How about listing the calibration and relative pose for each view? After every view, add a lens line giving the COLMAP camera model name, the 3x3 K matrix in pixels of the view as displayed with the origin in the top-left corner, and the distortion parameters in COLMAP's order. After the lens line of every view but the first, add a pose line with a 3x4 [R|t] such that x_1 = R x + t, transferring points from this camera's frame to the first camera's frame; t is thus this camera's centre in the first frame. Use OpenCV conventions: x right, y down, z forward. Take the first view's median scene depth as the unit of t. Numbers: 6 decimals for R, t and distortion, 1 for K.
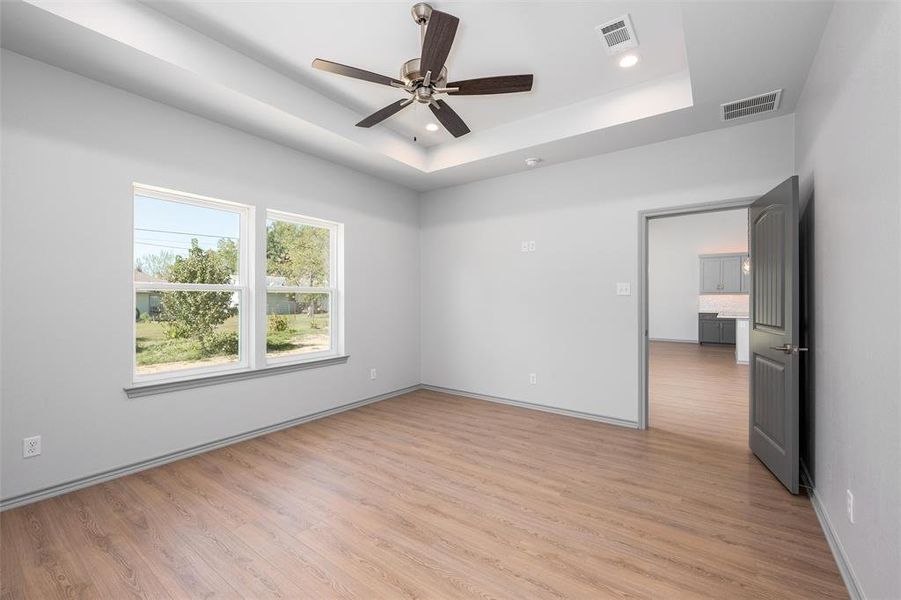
lens RADIAL K [[370.8, 0, 449.1], [0, 370.8, 302.7], [0, 0, 1]] dist [0.003952, 0.000018]
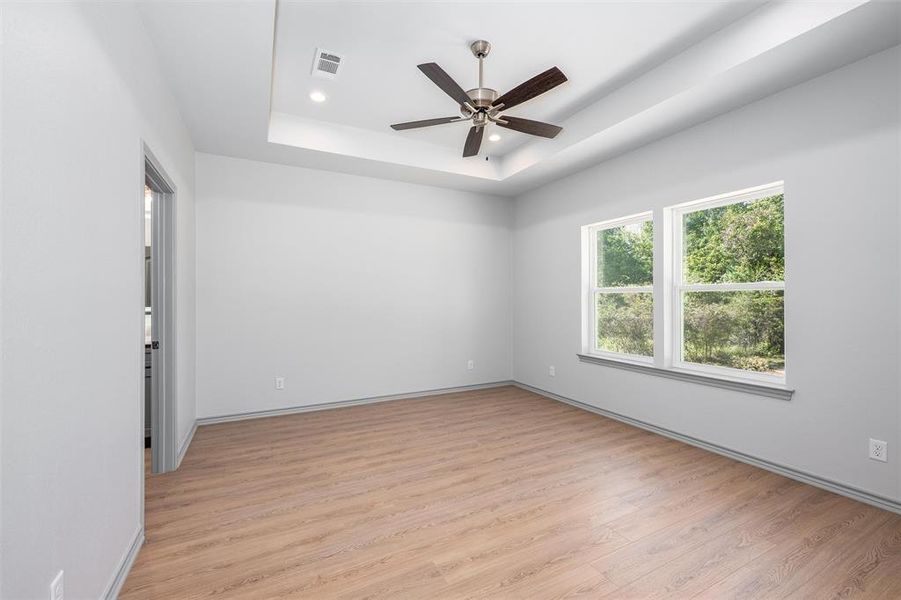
lens RADIAL K [[370.8, 0, 448.5], [0, 370.8, 299.5], [0, 0, 1]] dist [0.003952, 0.000018]
pose [[-0.440956, -0.001162, -0.897528, 0.836163], [-0.007703, 0.999967, 0.002490, -0.008659], [0.897496, 0.008012, -0.440951, 1.187431]]
